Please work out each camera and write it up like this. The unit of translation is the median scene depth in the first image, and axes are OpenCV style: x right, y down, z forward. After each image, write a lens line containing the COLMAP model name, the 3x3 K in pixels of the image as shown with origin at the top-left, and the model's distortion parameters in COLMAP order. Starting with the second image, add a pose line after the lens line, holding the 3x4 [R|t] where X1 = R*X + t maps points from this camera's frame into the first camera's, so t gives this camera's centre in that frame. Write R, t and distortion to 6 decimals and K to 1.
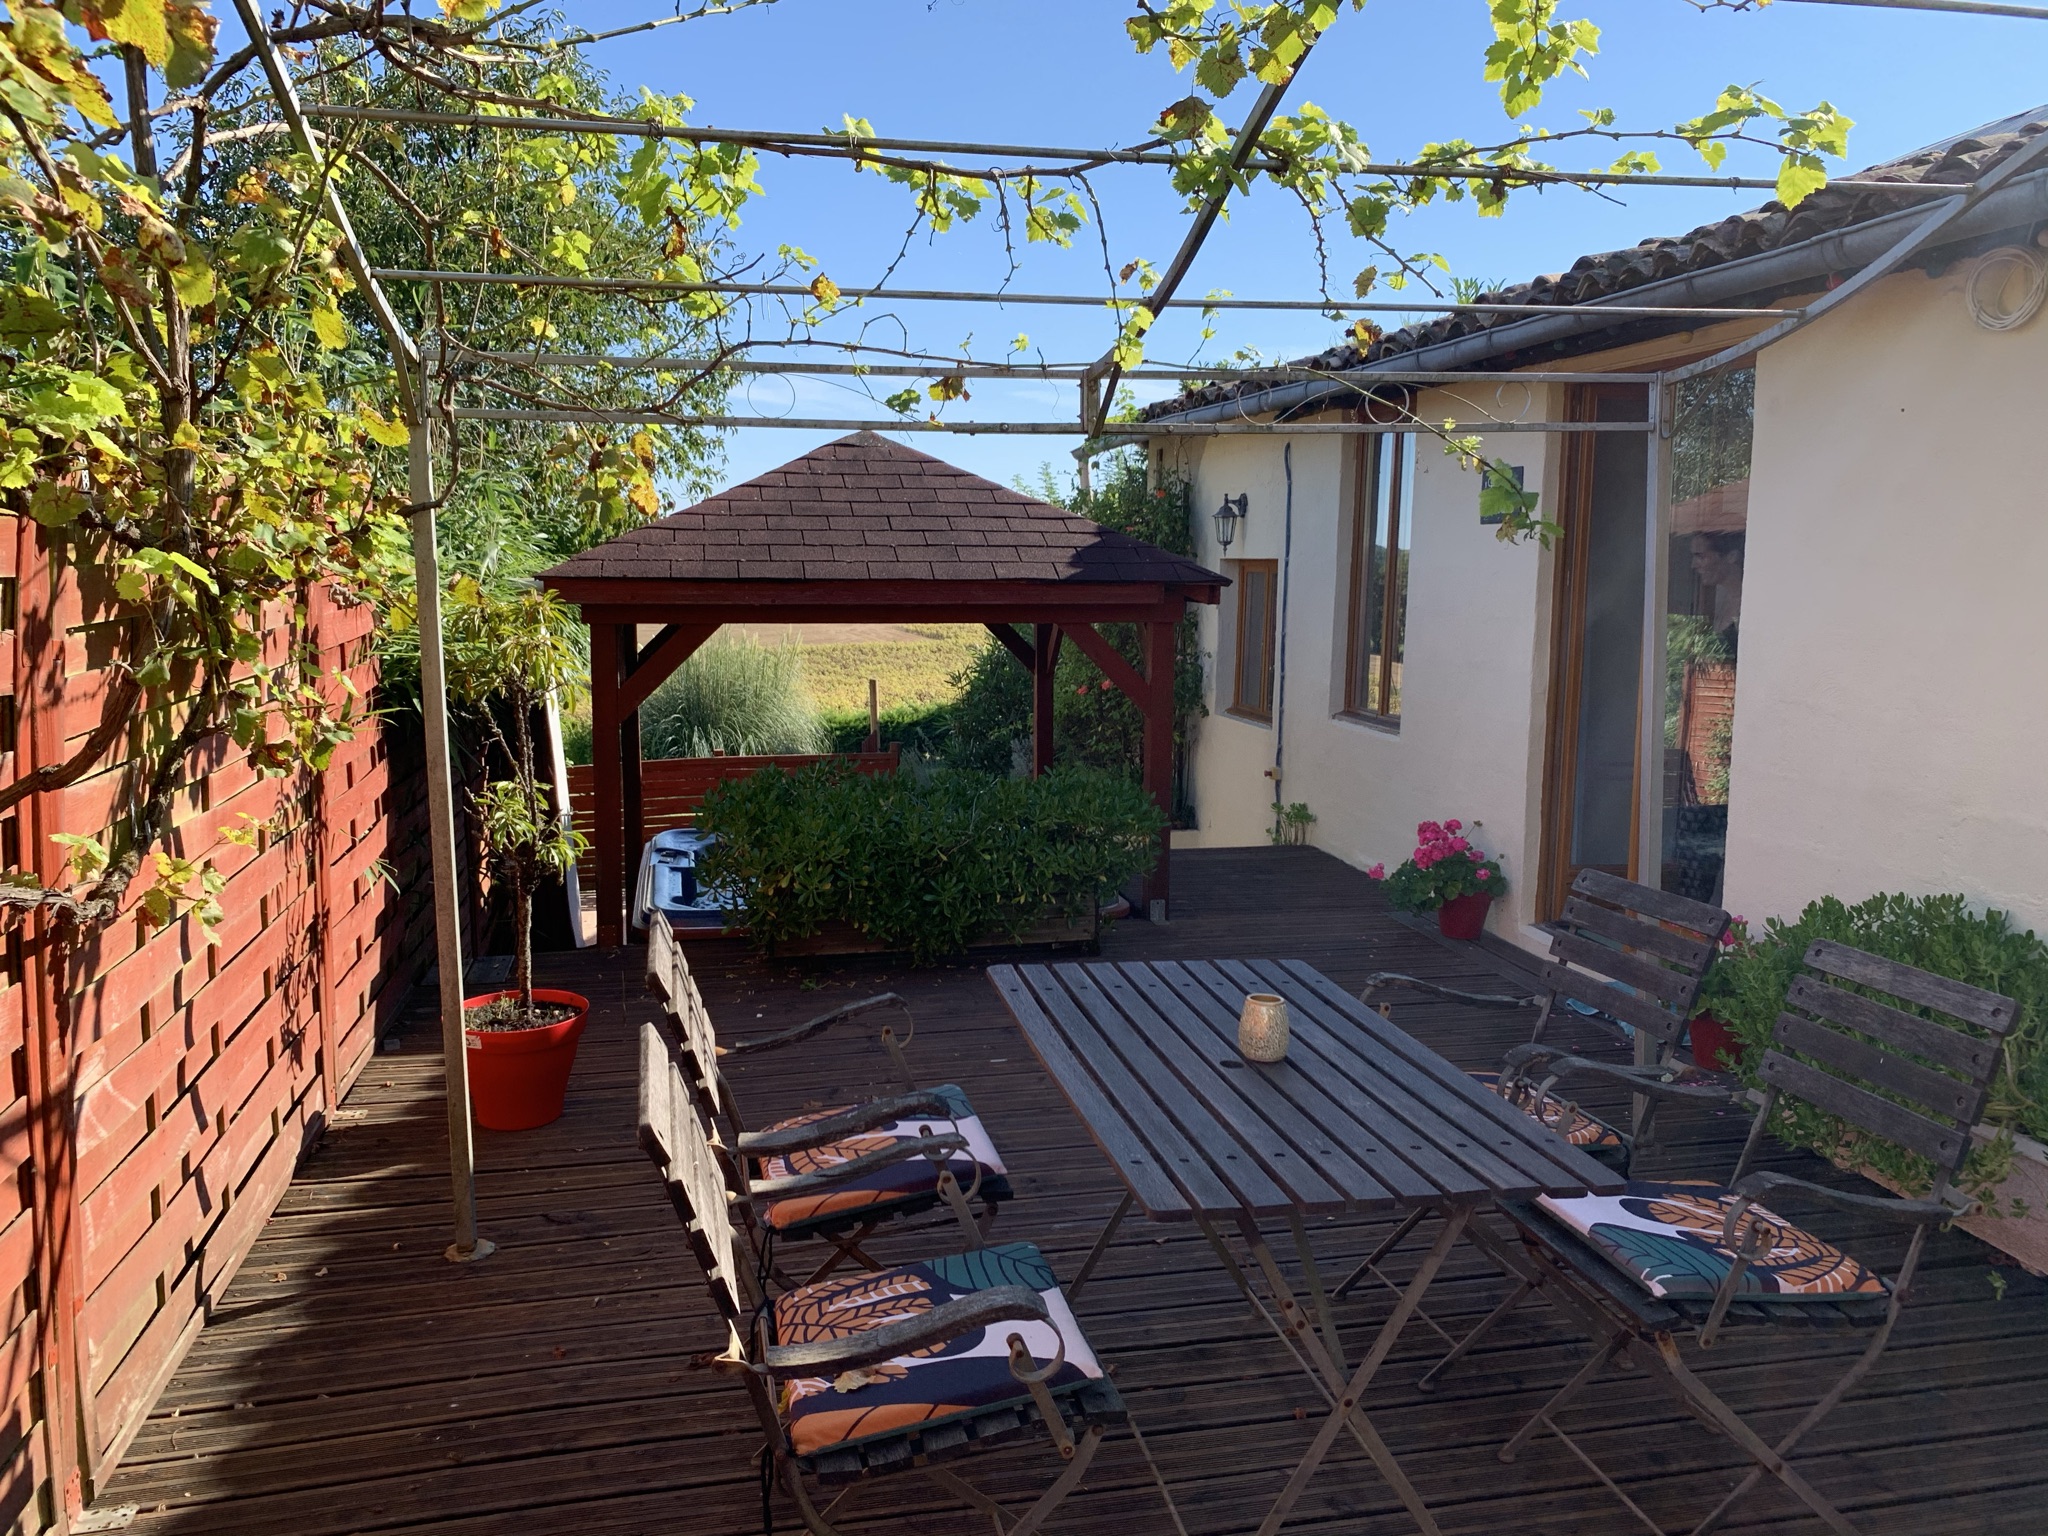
lens RADIAL K [[1579.6, 0, 1024.2], [0, 1579.6, 764.3], [0, 0, 1]] dist [-0.007624, 0.005213]
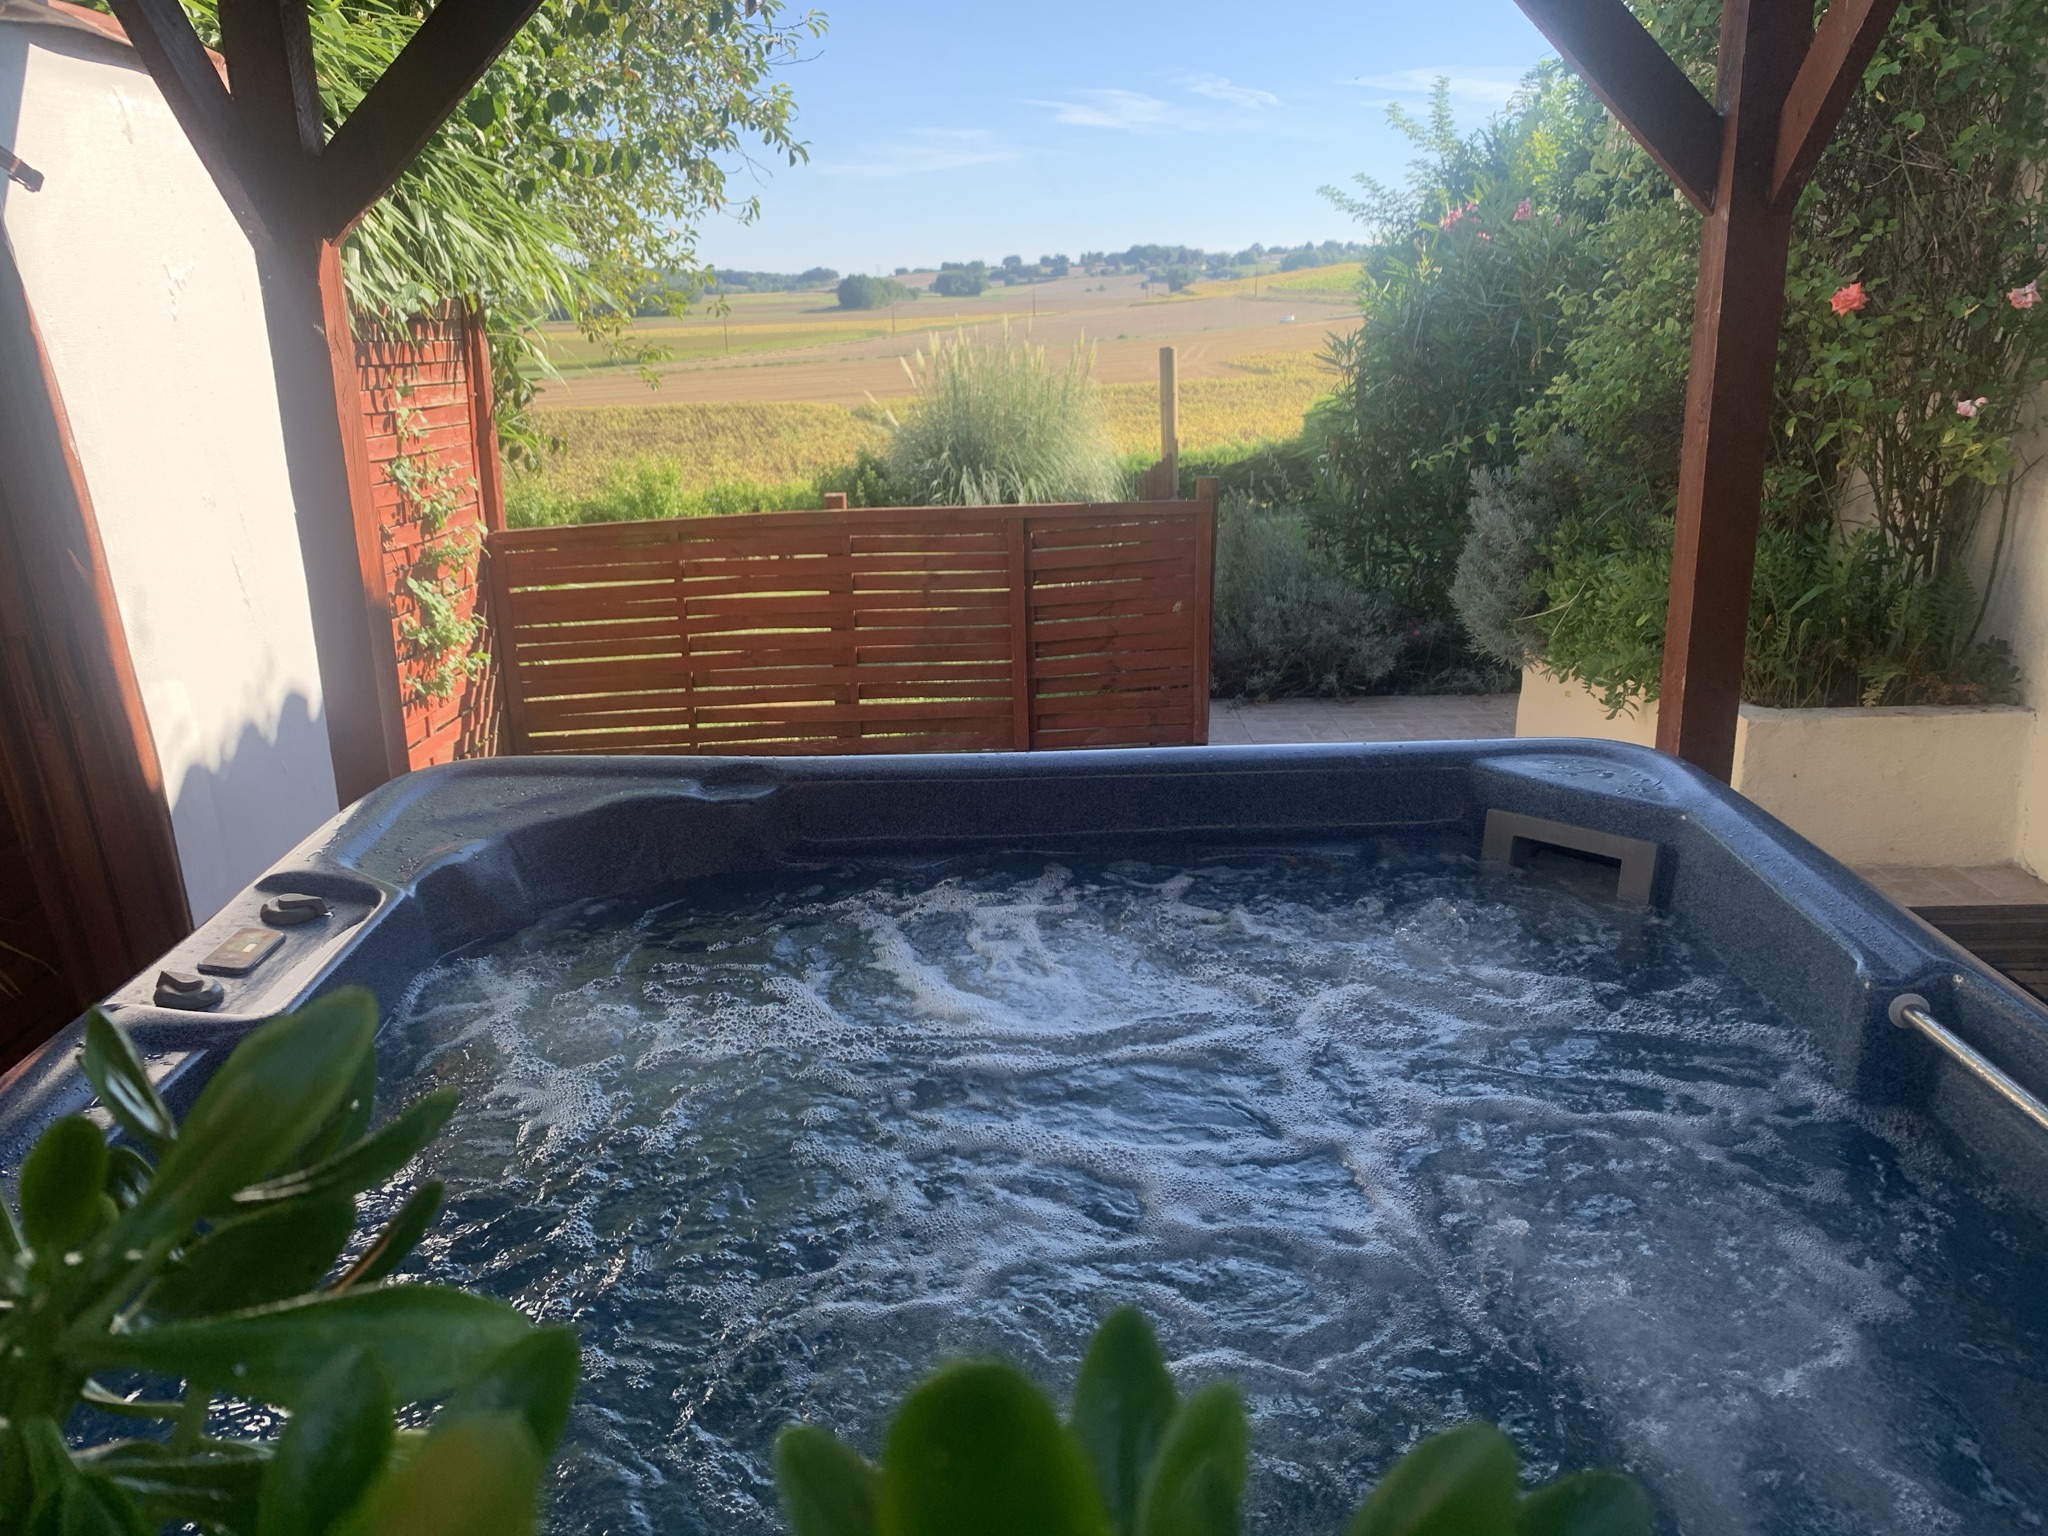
lens RADIAL K [[1579.6, 0, 1022.1], [0, 1579.6, 769.5], [0, 0, 1]] dist [-0.007624, 0.005213]
pose [[0.979665, 0.031106, -0.198217, -0.016168], [0.001200, 0.986983, 0.160820, -0.001340], [0.200639, -0.157787, 0.966875, 0.207344]]
